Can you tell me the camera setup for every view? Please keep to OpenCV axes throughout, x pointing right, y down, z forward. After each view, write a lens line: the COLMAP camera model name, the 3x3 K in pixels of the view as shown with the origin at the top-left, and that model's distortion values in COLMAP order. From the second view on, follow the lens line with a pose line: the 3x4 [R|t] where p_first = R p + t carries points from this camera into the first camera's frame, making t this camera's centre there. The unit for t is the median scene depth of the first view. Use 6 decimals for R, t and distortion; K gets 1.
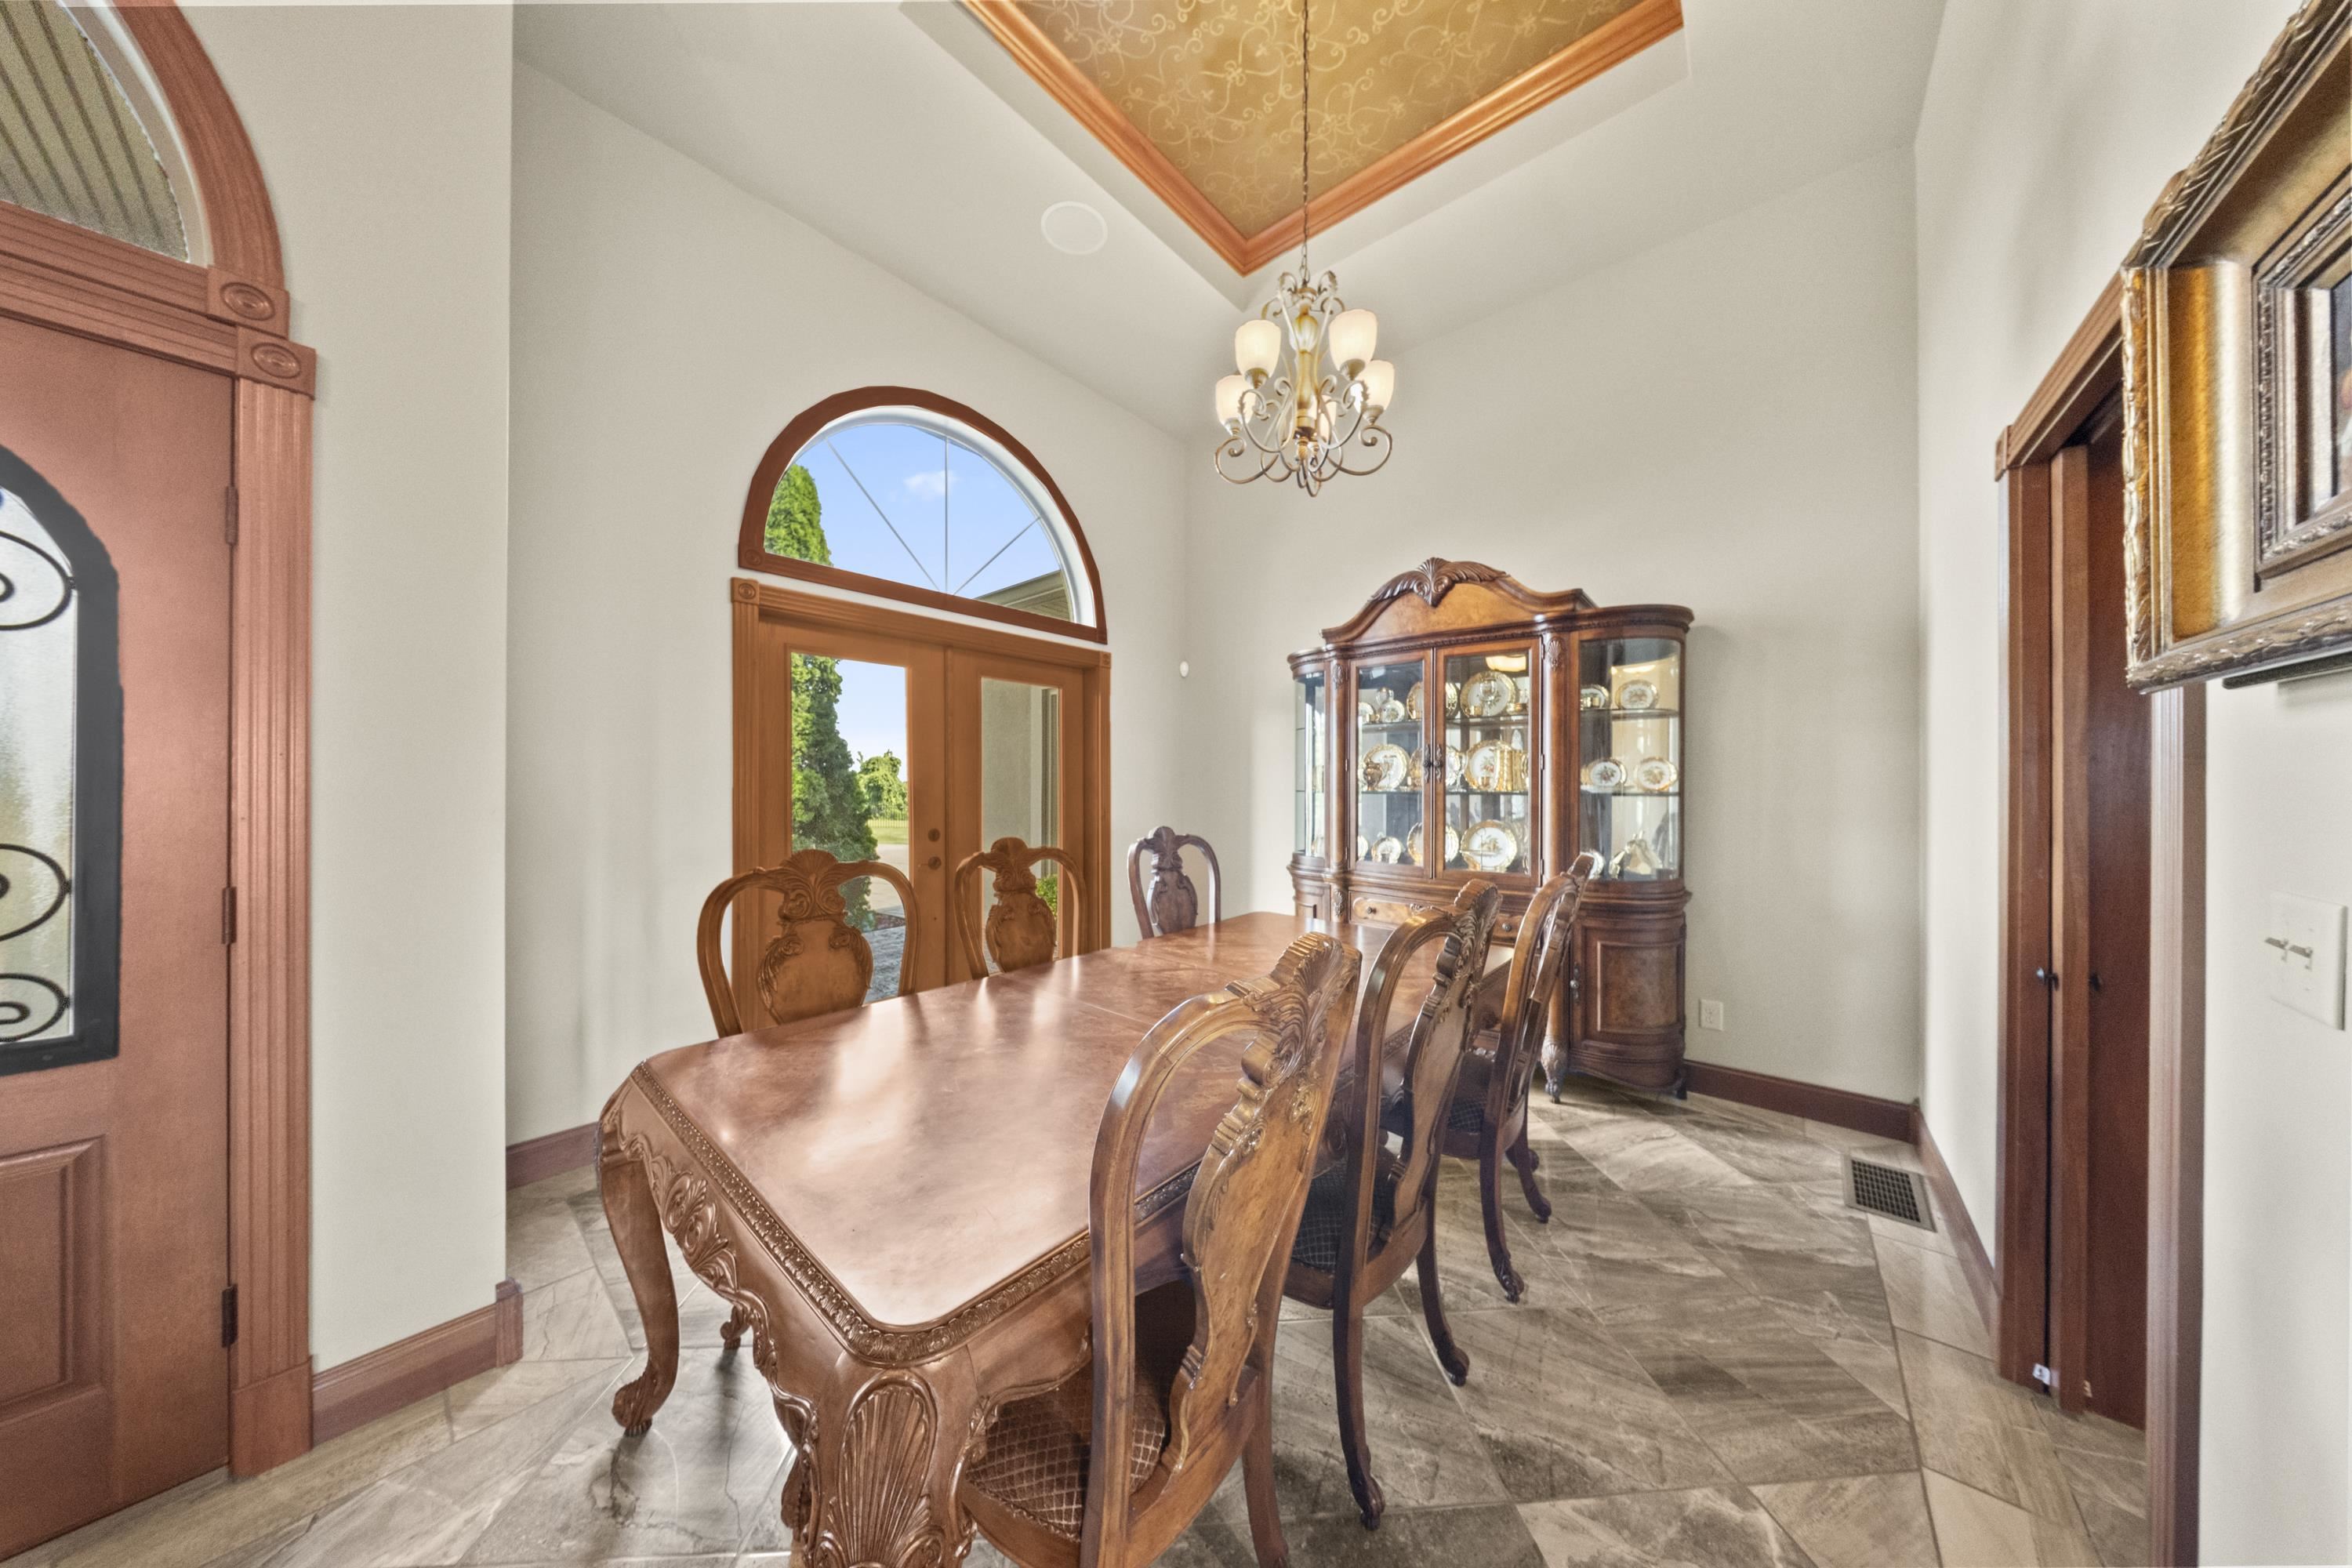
lens RADIAL K [[692.5, 0, 1182.8], [0, 692.5, 784.3], [0, 0, 1]] dist [-0.004514, -0.000007]
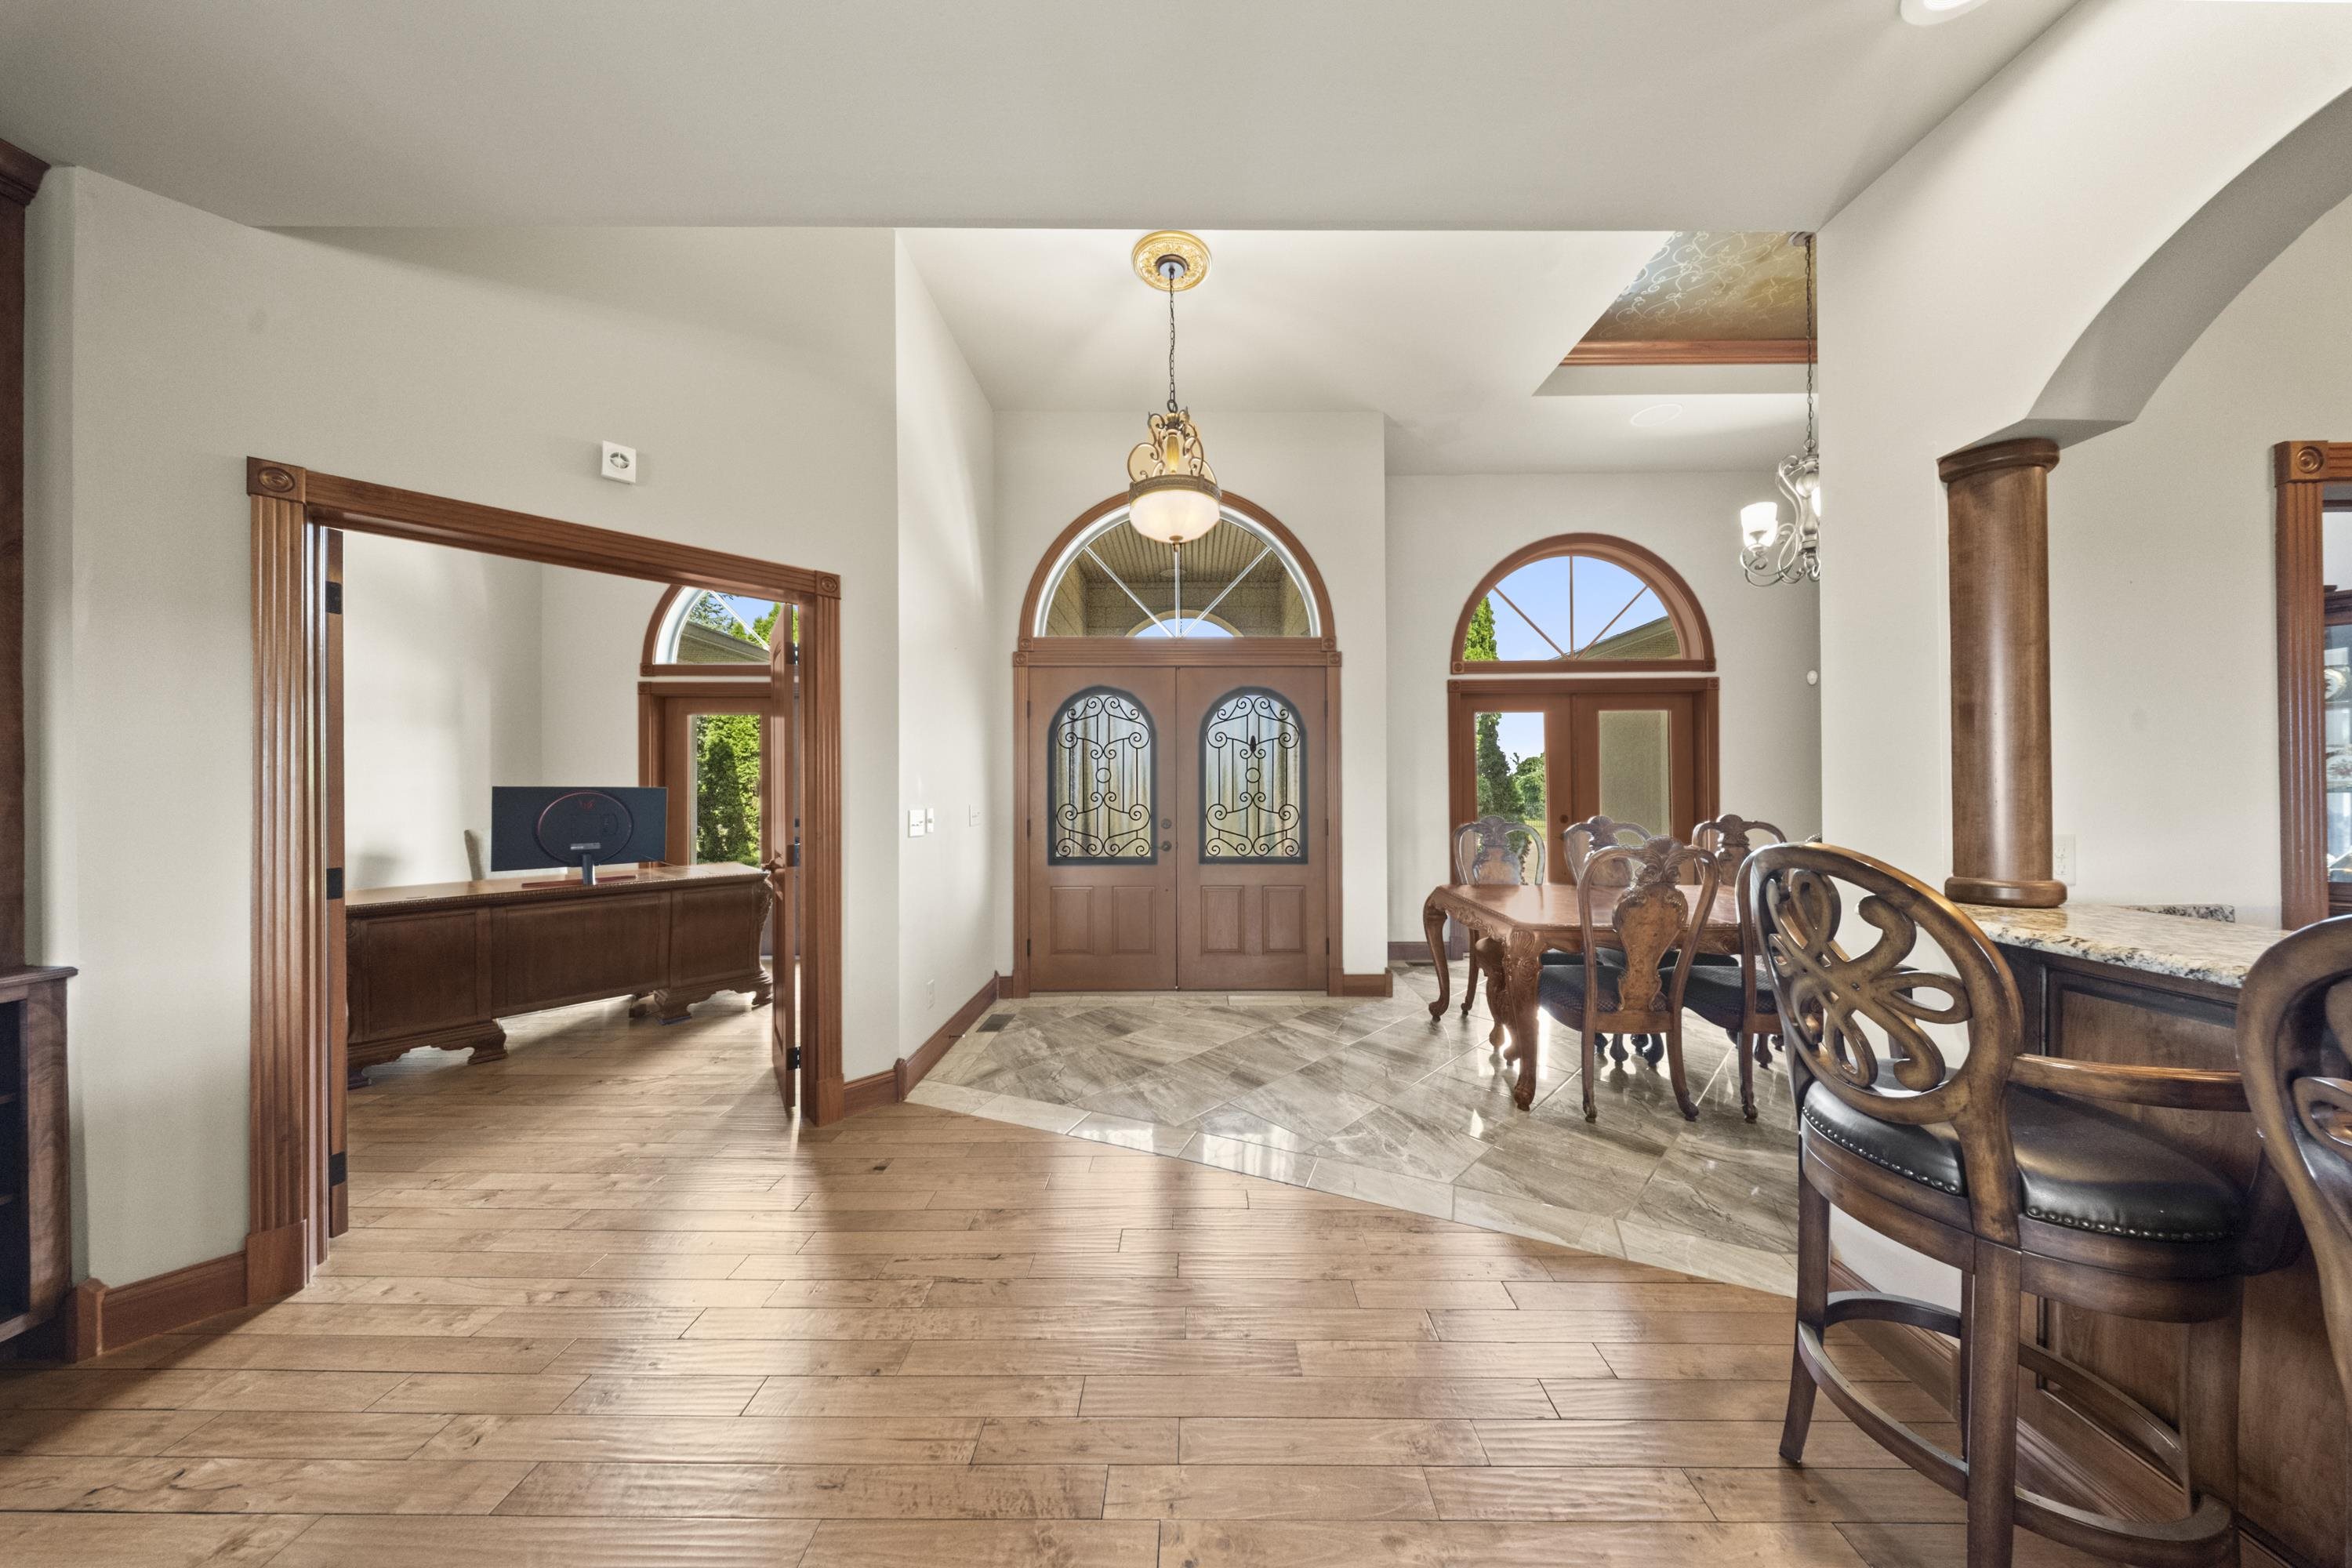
lens RADIAL K [[692.5, 0, 1186.5], [0, 692.5, 786.1], [0, 0, 1]] dist [-0.004514, -0.000007]
pose [[0.635913, -0.007512, -0.771724, 0.291906], [0.008609, 0.999959, -0.002639, -0.002542], [0.771712, -0.004966, 0.635952, -0.621061]]
